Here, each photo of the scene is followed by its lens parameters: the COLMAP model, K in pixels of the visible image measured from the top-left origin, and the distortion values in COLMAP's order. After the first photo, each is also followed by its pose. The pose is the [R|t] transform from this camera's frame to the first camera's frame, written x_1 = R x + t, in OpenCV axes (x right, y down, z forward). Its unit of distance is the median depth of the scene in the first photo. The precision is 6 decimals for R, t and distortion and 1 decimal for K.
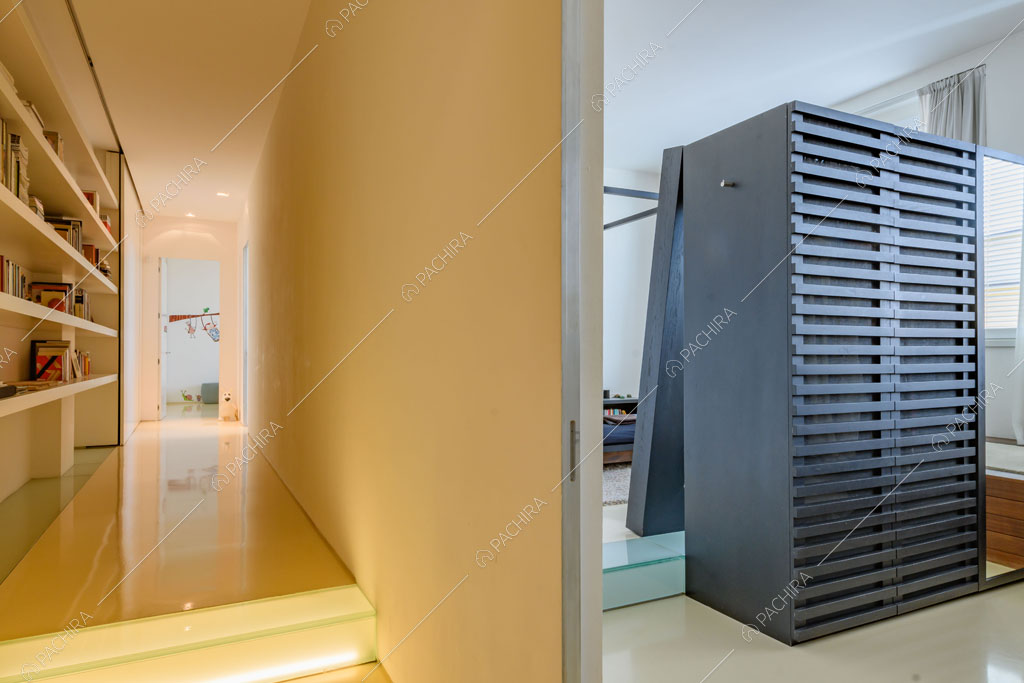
lens RADIAL K [[625.3, 0, 528.6], [0, 625.3, 341.3], [0, 0, 1]] dist [0.004109, 0.000793]
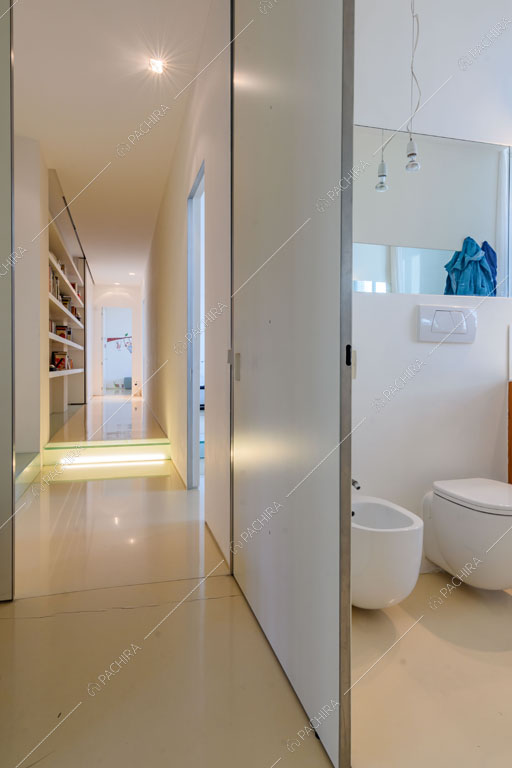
lens RADIAL K [[469.0, 0, 252.6], [0, 469.0, 369.4], [0, 0, 1]] dist [0.004109, 0.000793]
pose [[0.975735, 0.010660, -0.218694, 0.212461], [-0.003767, 0.999484, 0.031911, 0.004710], [0.218921, -0.030313, 0.975272, -0.368814]]
